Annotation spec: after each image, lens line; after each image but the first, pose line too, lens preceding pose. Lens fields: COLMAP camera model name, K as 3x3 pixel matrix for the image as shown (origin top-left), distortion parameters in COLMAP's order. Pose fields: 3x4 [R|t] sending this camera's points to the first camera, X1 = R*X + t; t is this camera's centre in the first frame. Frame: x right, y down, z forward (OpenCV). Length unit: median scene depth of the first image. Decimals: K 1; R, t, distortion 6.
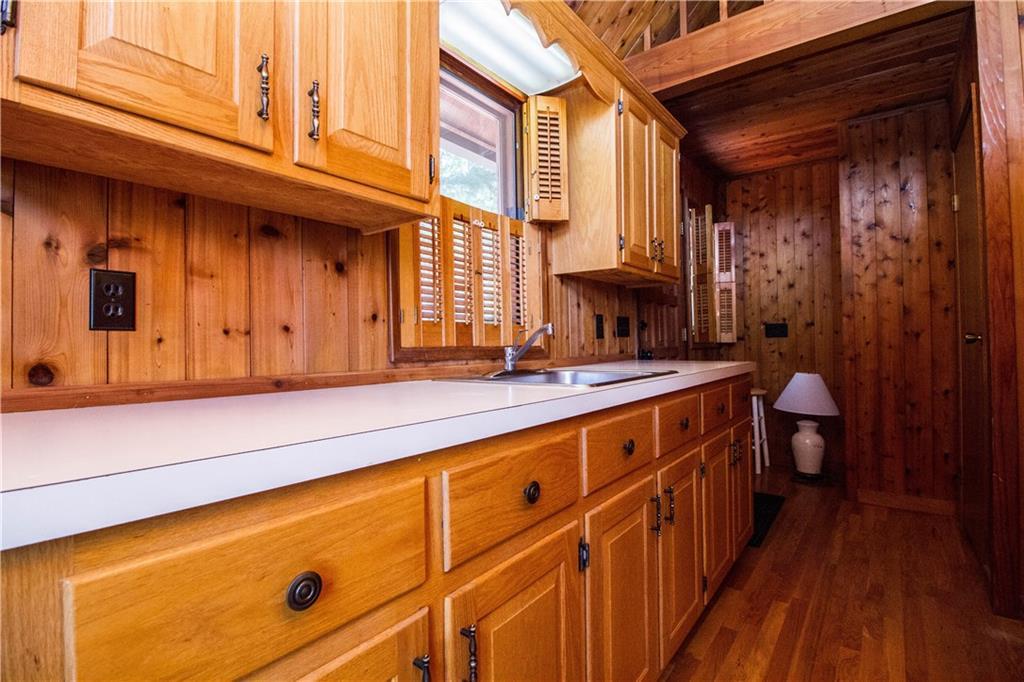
lens RADIAL K [[490.2, 0, 512.9], [0, 490.2, 341.3], [0, 0, 1]] dist [-0.000117, -0.000111]
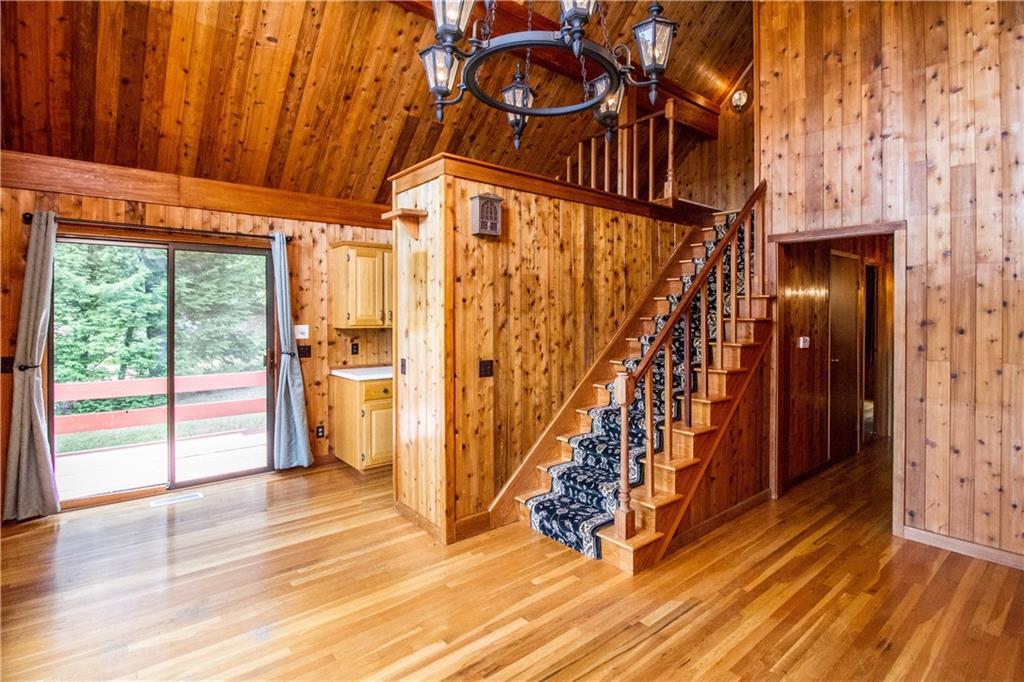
lens RADIAL K [[490.2, 0, 510.8], [0, 490.2, 330.6], [0, 0, 1]] dist [-0.000117, -0.000111]
pose [[0.973125, 0.006521, -0.230185, 1.988285], [-0.000710, 0.999679, 0.025322, -0.408131], [0.230276, -0.024478, 0.972817, -3.665812]]
